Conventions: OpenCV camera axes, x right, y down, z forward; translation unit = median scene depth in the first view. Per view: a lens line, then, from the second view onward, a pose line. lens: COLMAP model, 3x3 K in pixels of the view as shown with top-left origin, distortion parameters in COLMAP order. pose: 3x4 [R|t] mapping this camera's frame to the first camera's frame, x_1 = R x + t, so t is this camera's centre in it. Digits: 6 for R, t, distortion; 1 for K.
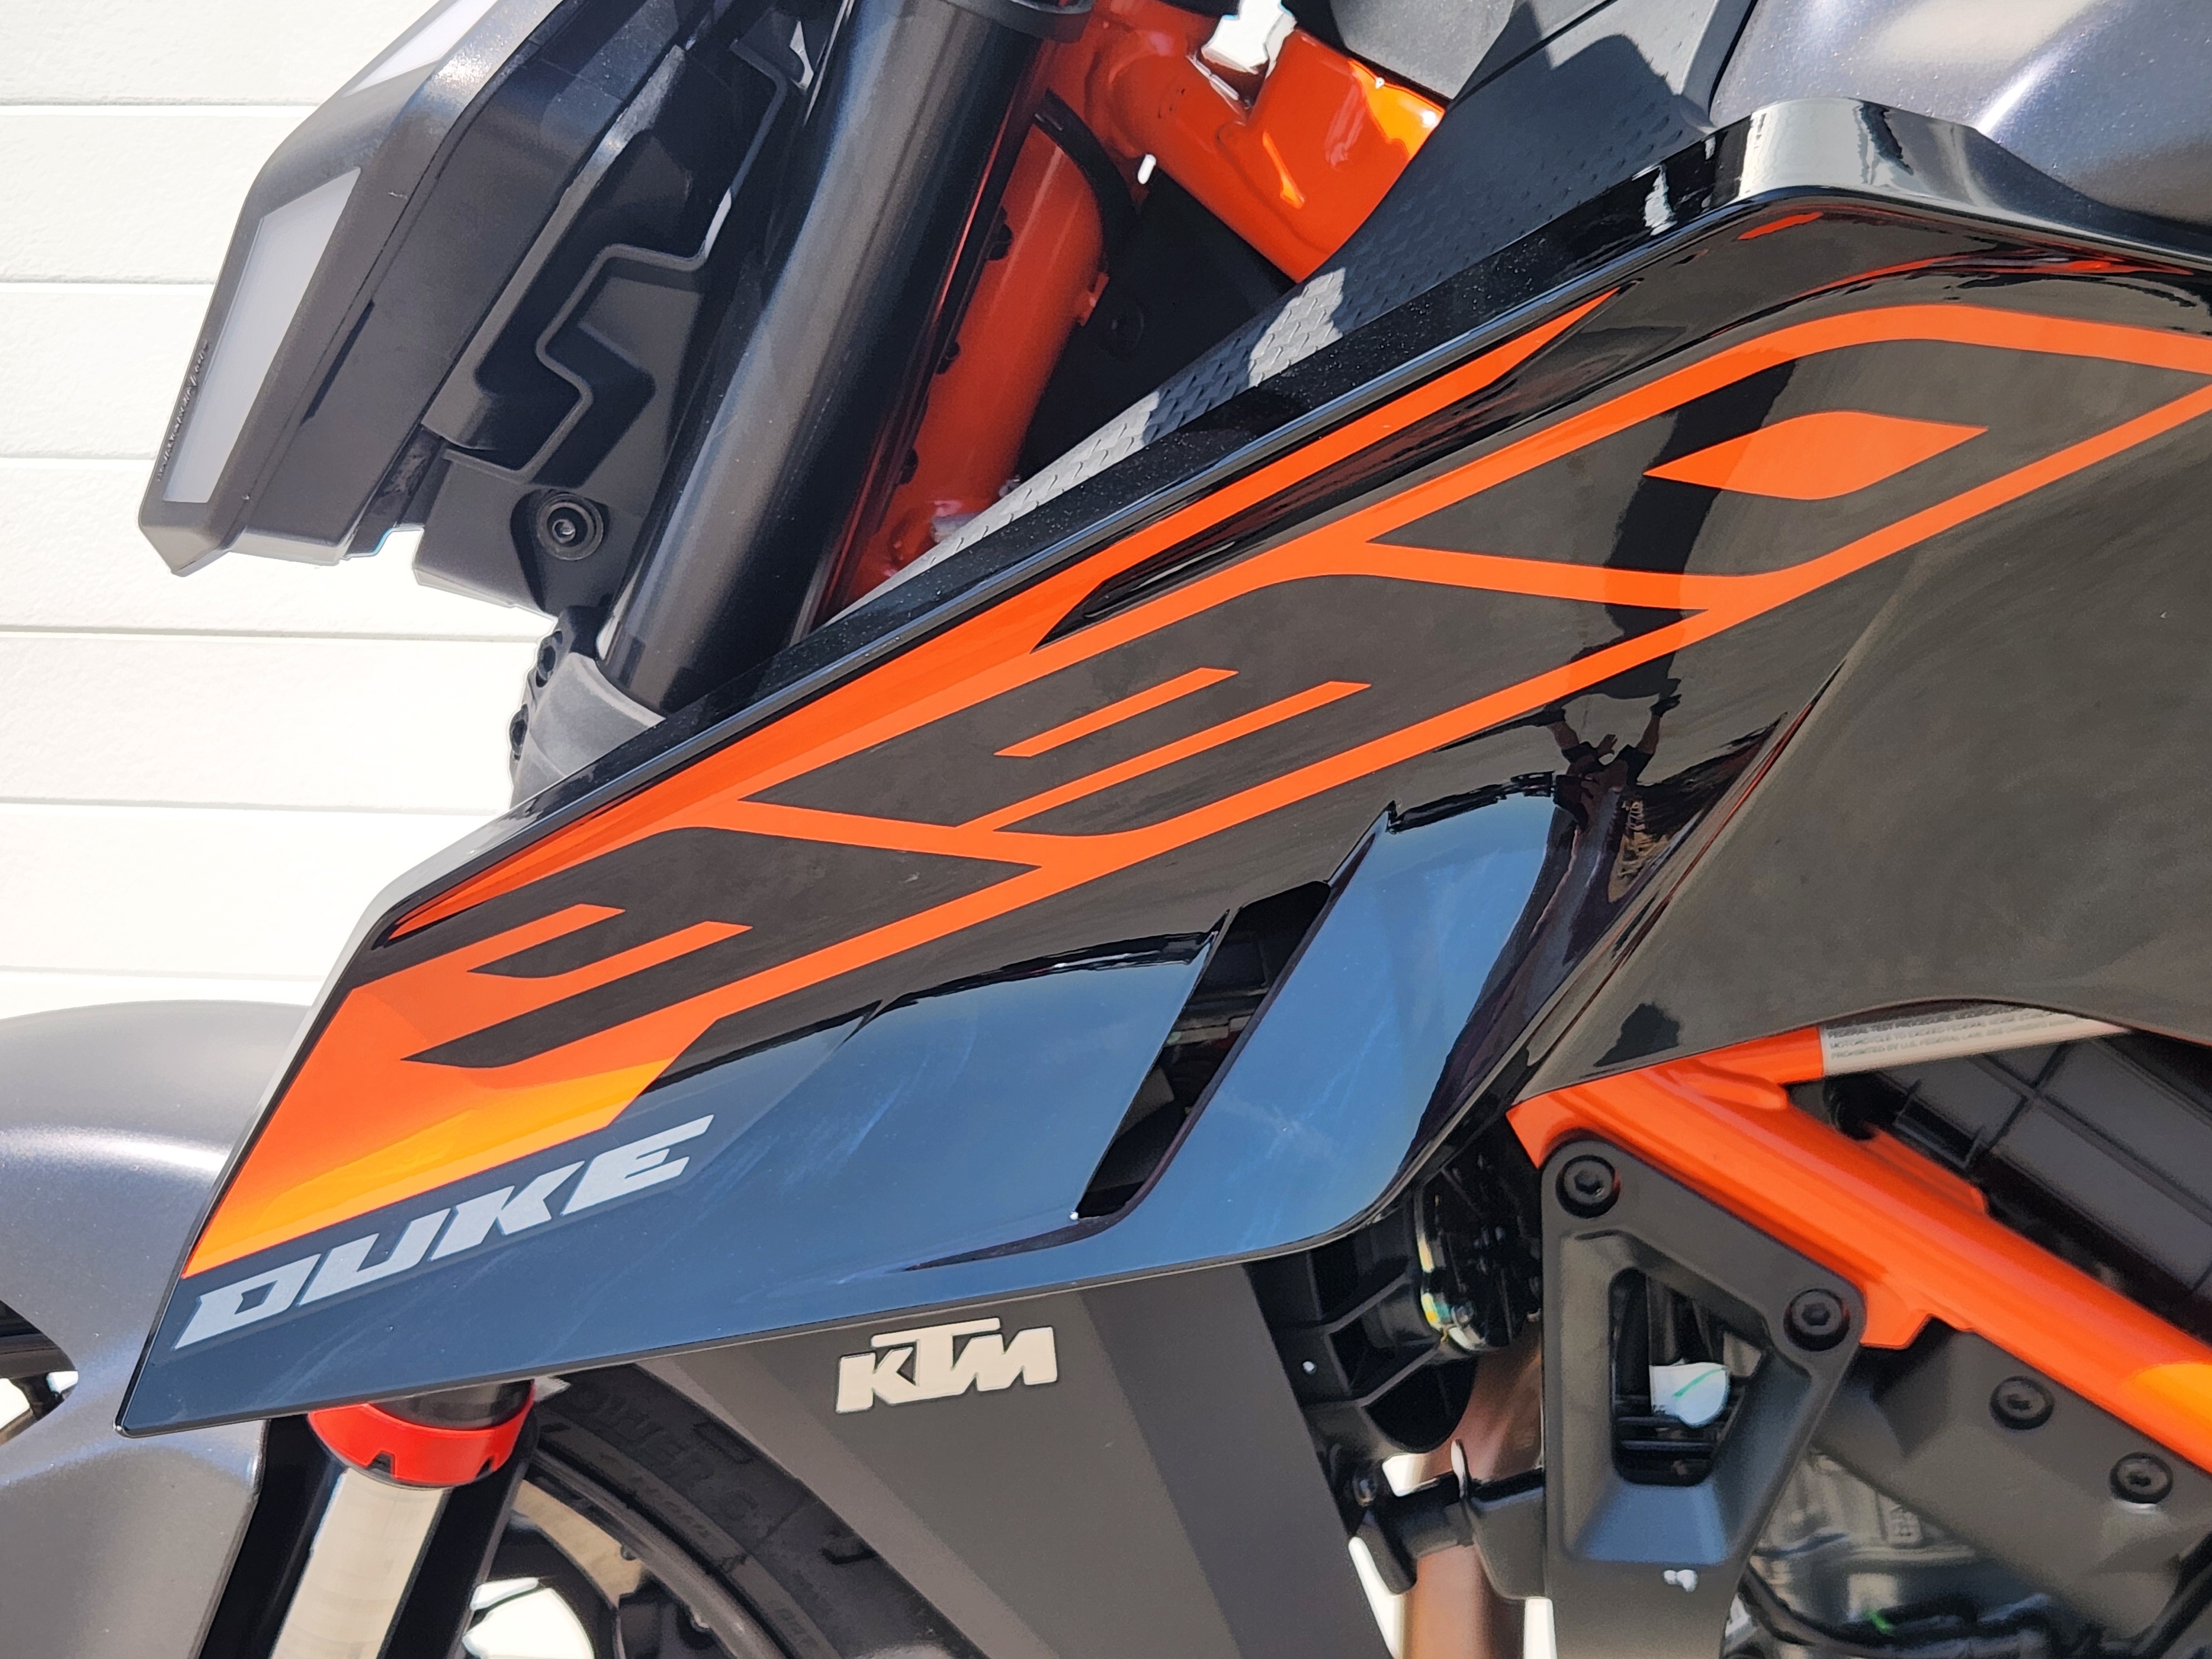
lens RADIAL K [[2953.3, 0, 1098.5], [0, 2953.3, 838.8], [0, 0, 1]] dist [0.065533, 0.000000]
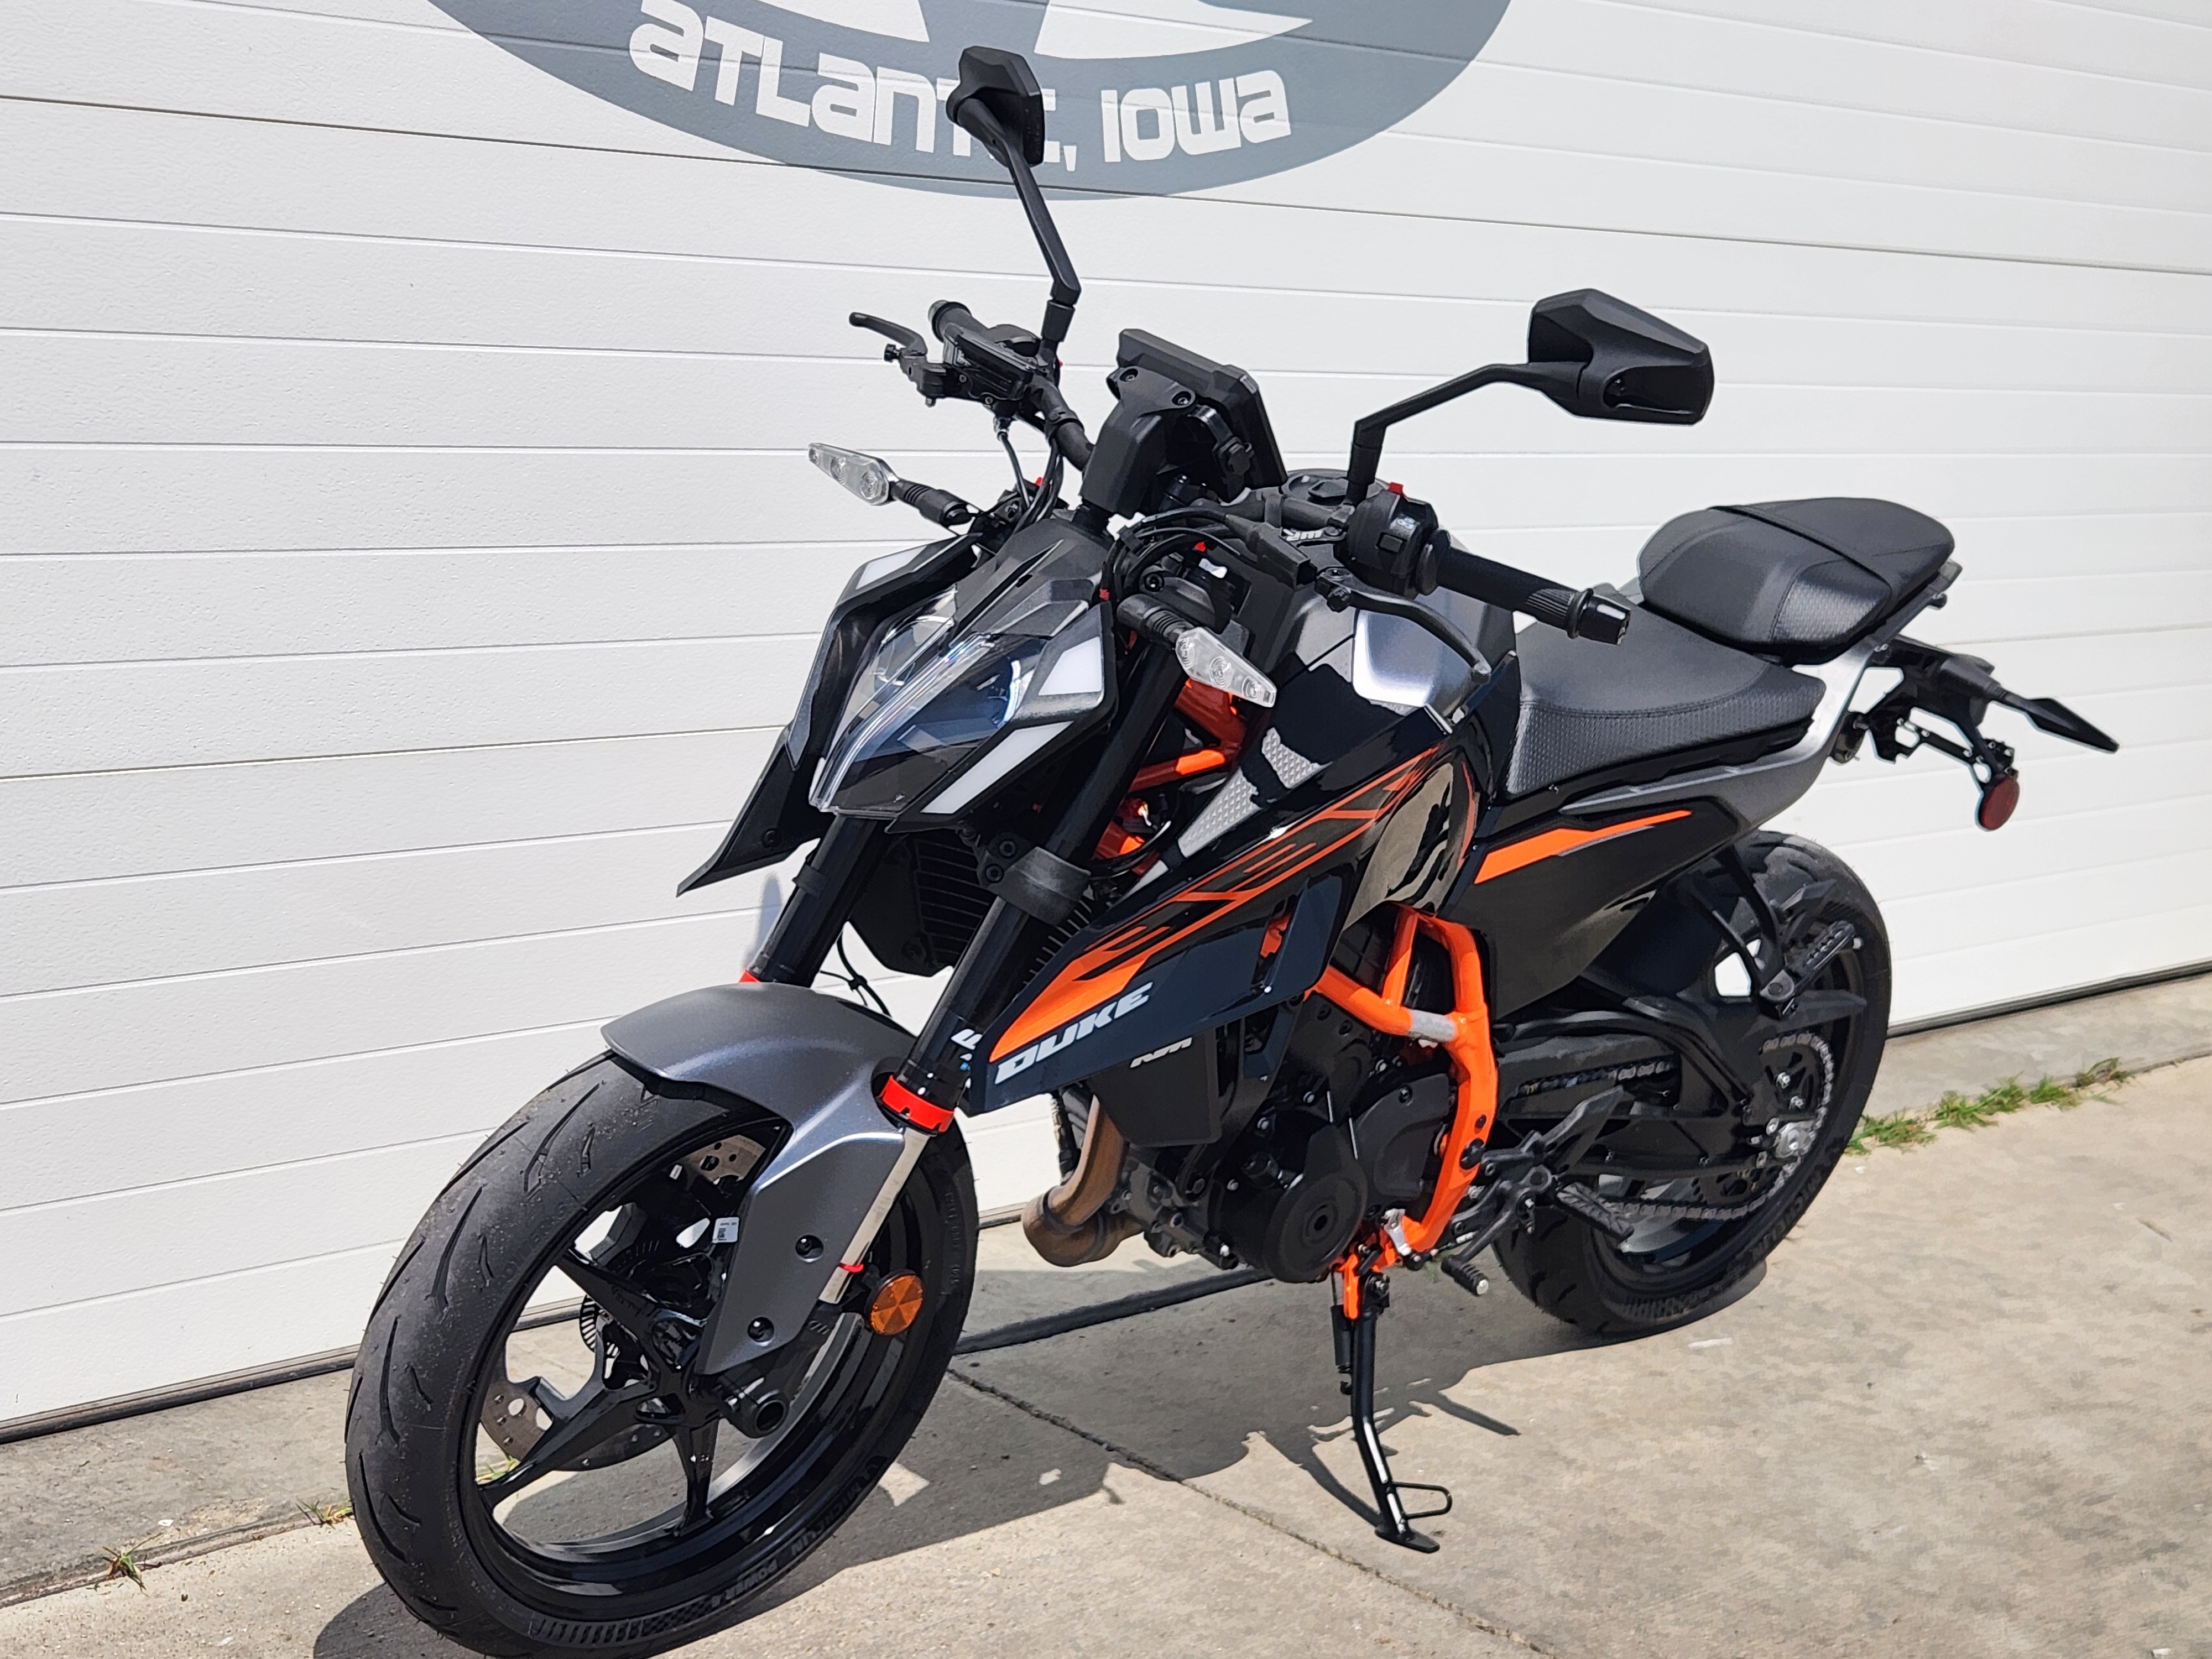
lens RADIAL K [[2953.3, 0, 1137.9], [0, 2953.3, 842.8], [0, 0, 1]] dist [0.065533, 0.000000]
pose [[0.660280, -0.114673, 0.742213, -2.532582], [0.053759, 0.992956, 0.105589, -0.408925], [-0.749093, -0.029818, 0.661793, -1.193490]]
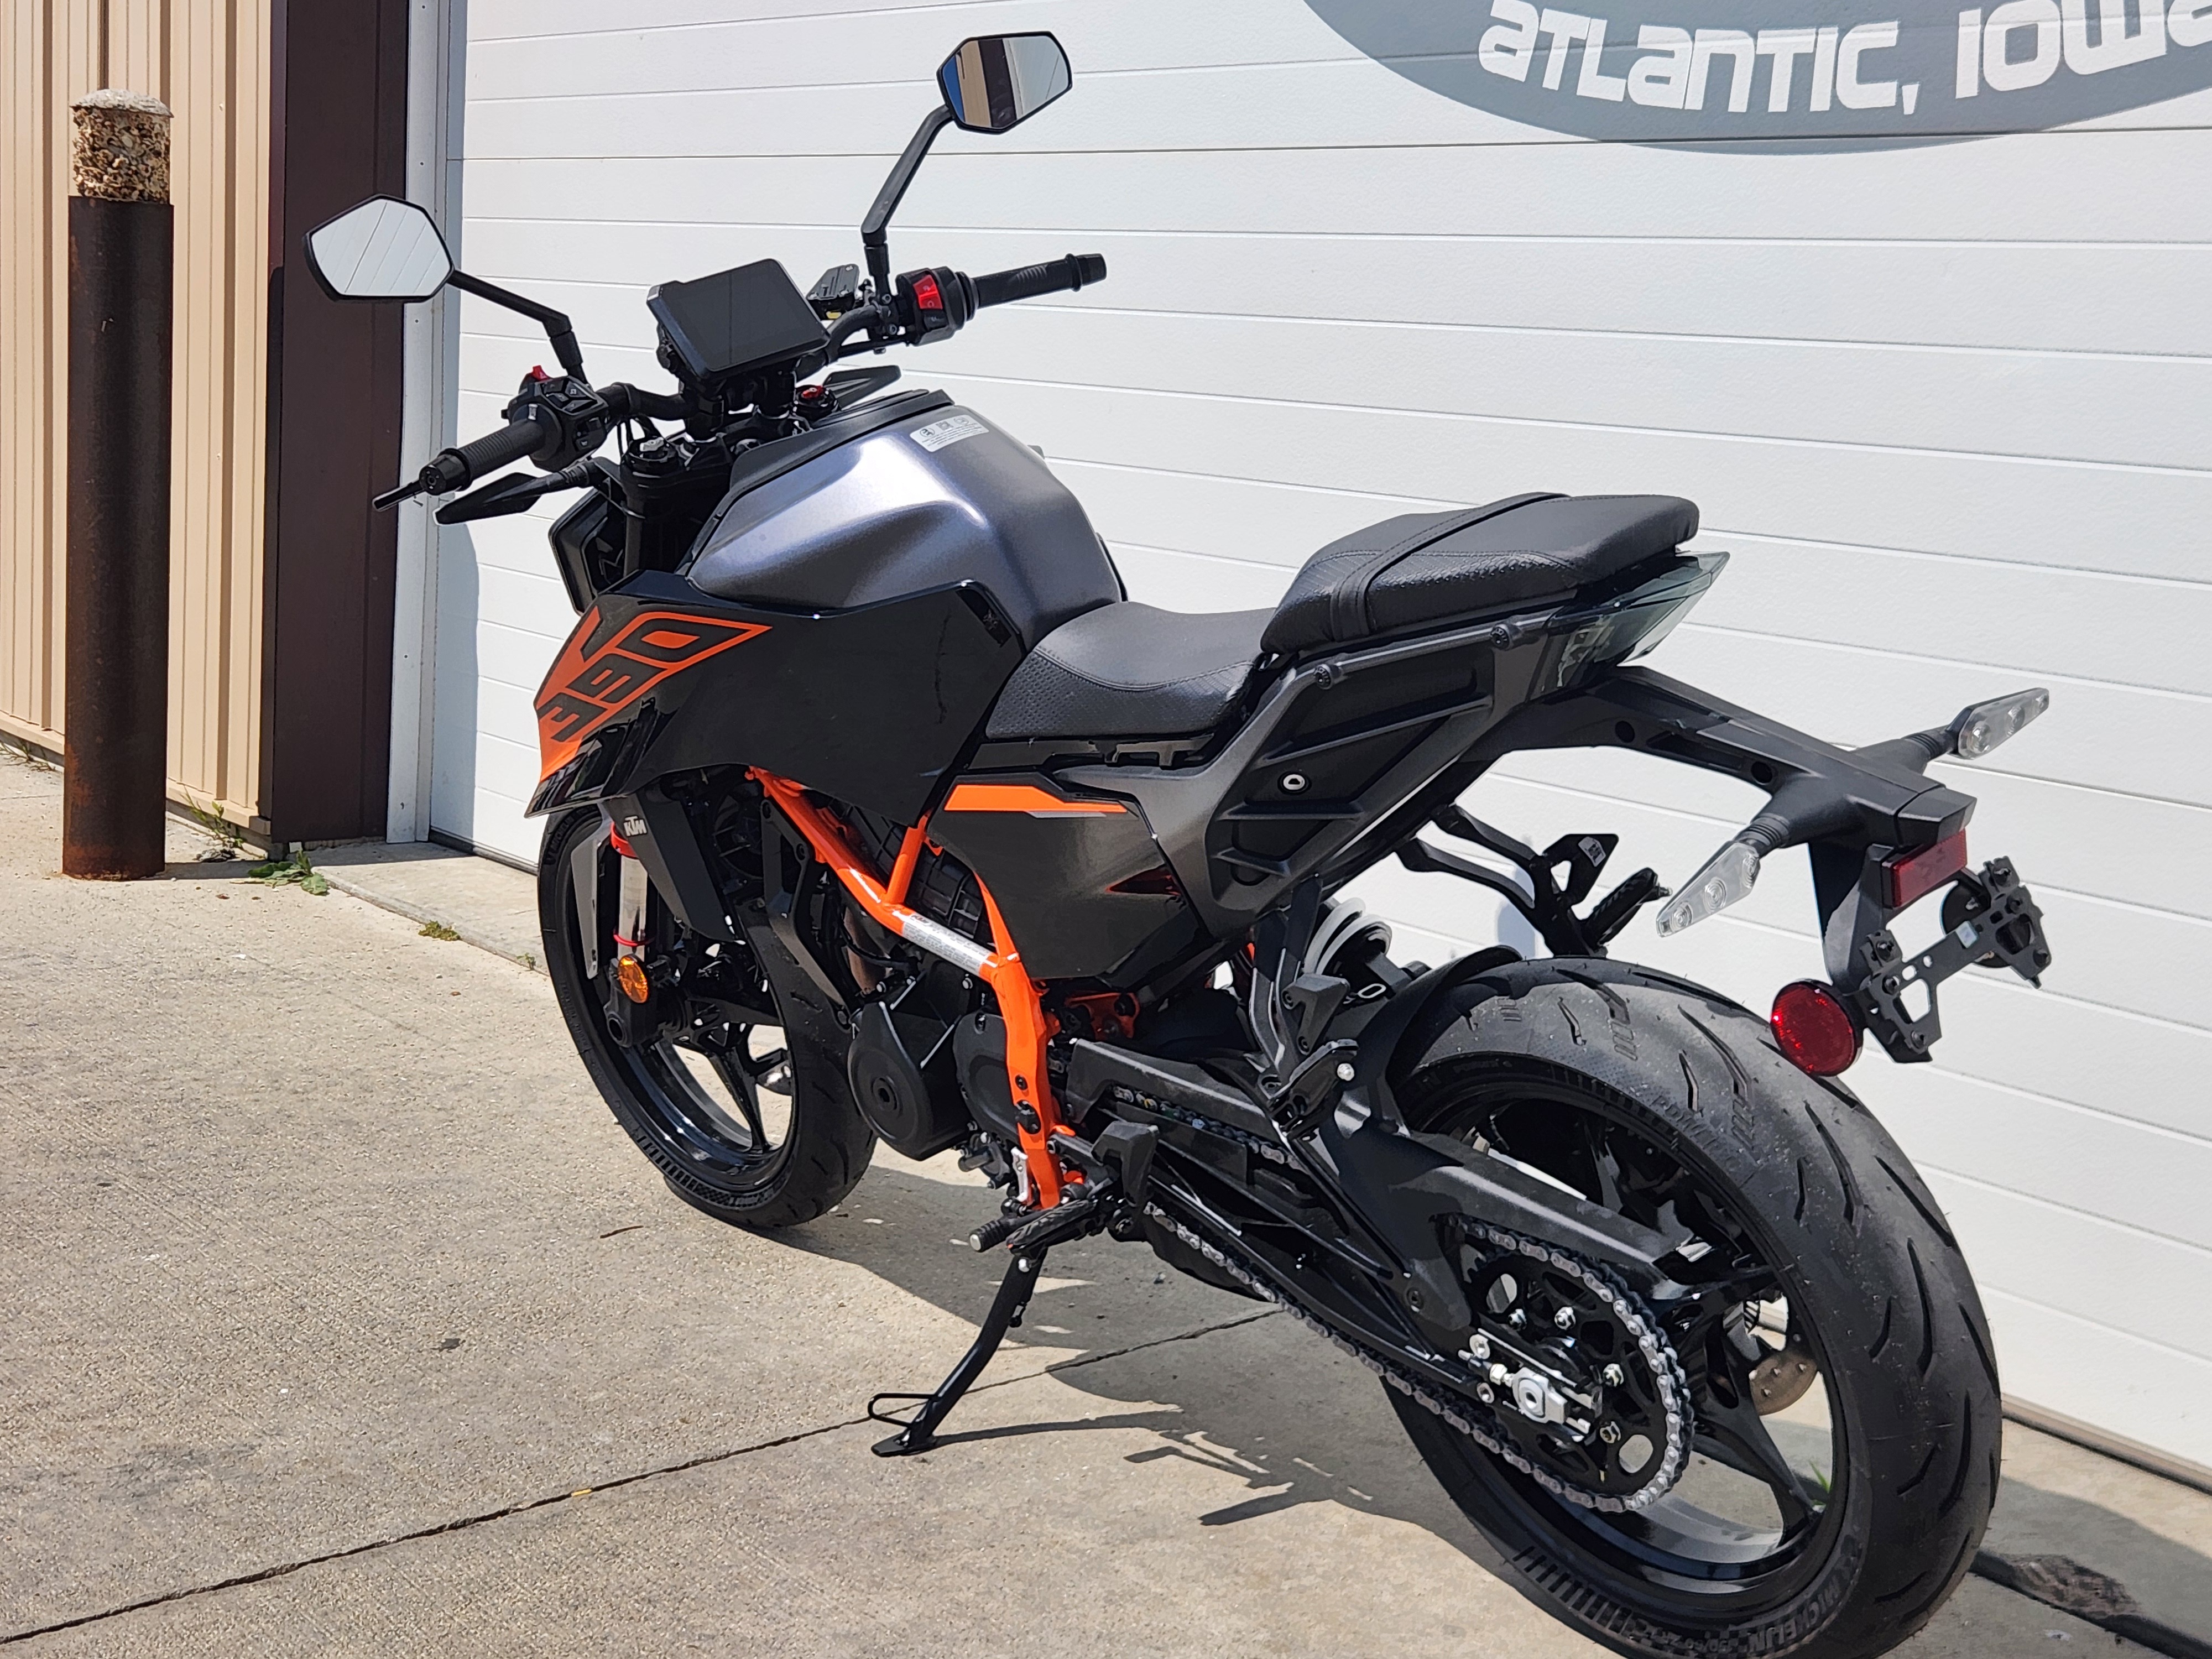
lens RADIAL K [[2953.3, 0, 1084.2], [0, 2953.3, 776.9], [0, 0, 1]] dist [0.065533, 0.000000]
pose [[0.722309, 0.127552, -0.679705, 3.267110], [-0.103308, 0.991717, 0.076320, -0.280535], [0.683810, 0.015092, 0.729504, -1.642329]]
